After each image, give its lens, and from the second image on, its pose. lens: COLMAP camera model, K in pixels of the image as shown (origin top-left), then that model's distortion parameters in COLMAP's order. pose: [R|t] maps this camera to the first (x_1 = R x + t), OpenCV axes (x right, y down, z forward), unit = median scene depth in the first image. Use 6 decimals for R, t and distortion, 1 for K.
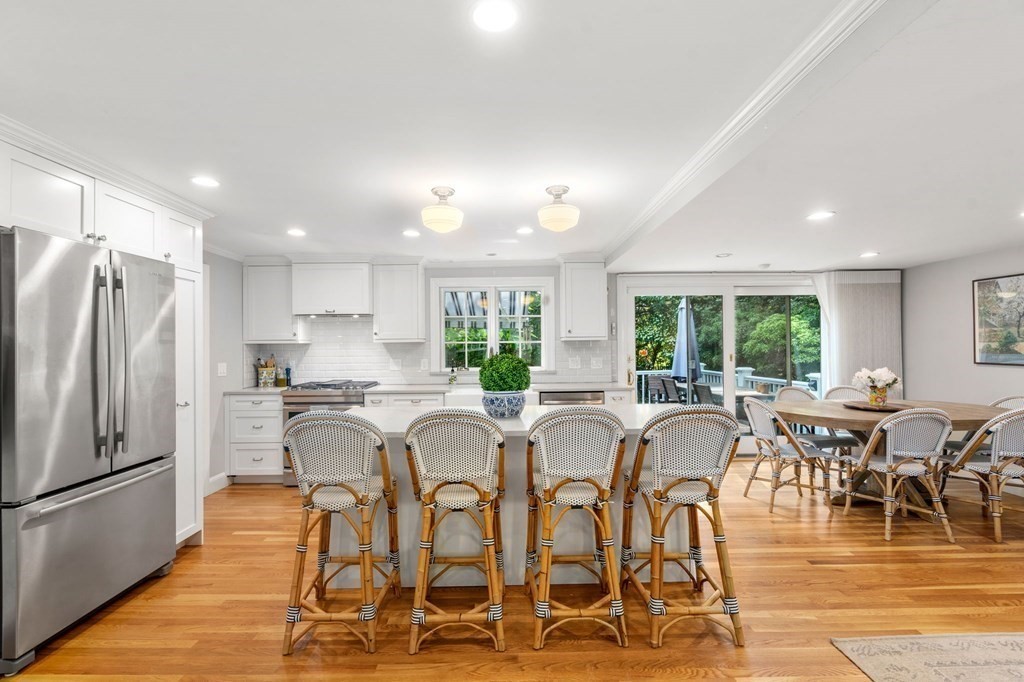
lens RADIAL K [[465.2, 0, 512.0], [0, 465.2, 341.0], [0, 0, 1]] dist [0.001180, 0.000881]
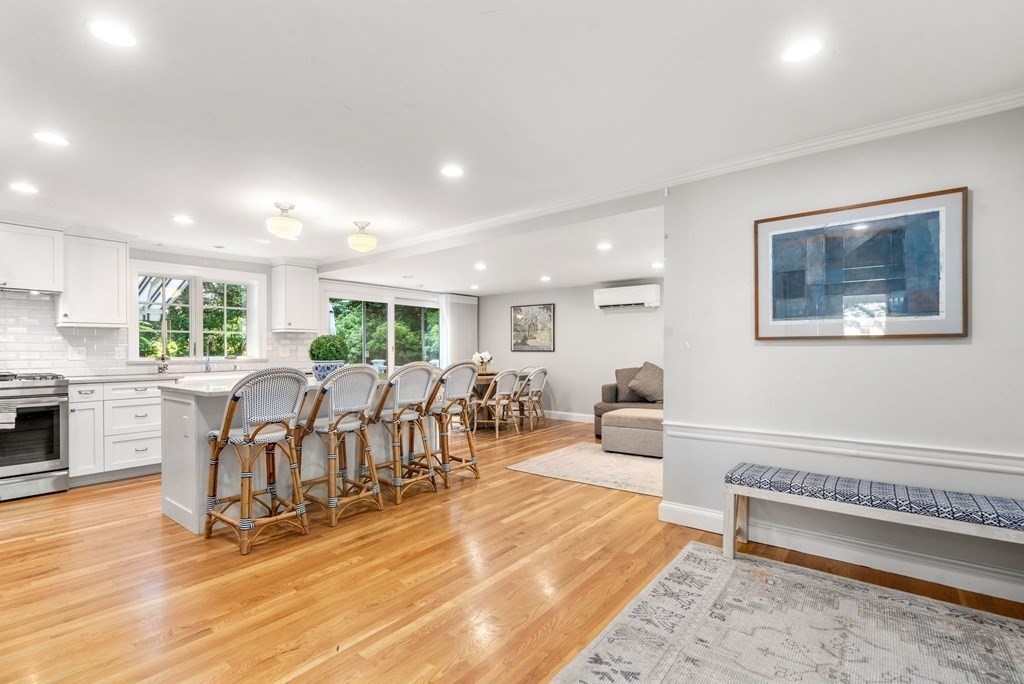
lens RADIAL K [[465.2, 0, 512.0], [0, 465.2, 342.0], [0, 0, 1]] dist [0.001180, 0.000881]
pose [[0.628679, 0.017369, 0.777471, -0.463423], [-0.008518, 0.999844, -0.015448, 0.041193], [-0.777618, 0.003089, 0.628729, -0.179925]]
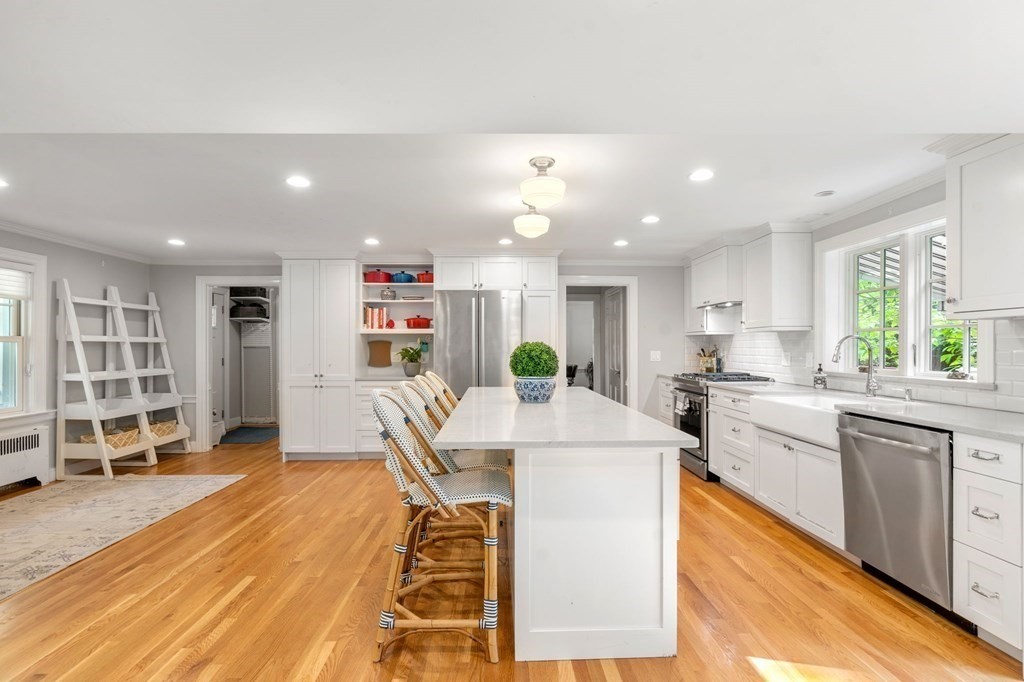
lens RADIAL K [[465.2, 0, 512.0], [0, 465.2, 341.0], [0, 0, 1]] dist [0.001180, 0.000881]
pose [[0.018574, 0.000624, -0.999827, 0.651495], [0.013655, 0.999906, 0.000878, 0.012684], [0.999734, -0.013669, 0.018564, 0.582632]]
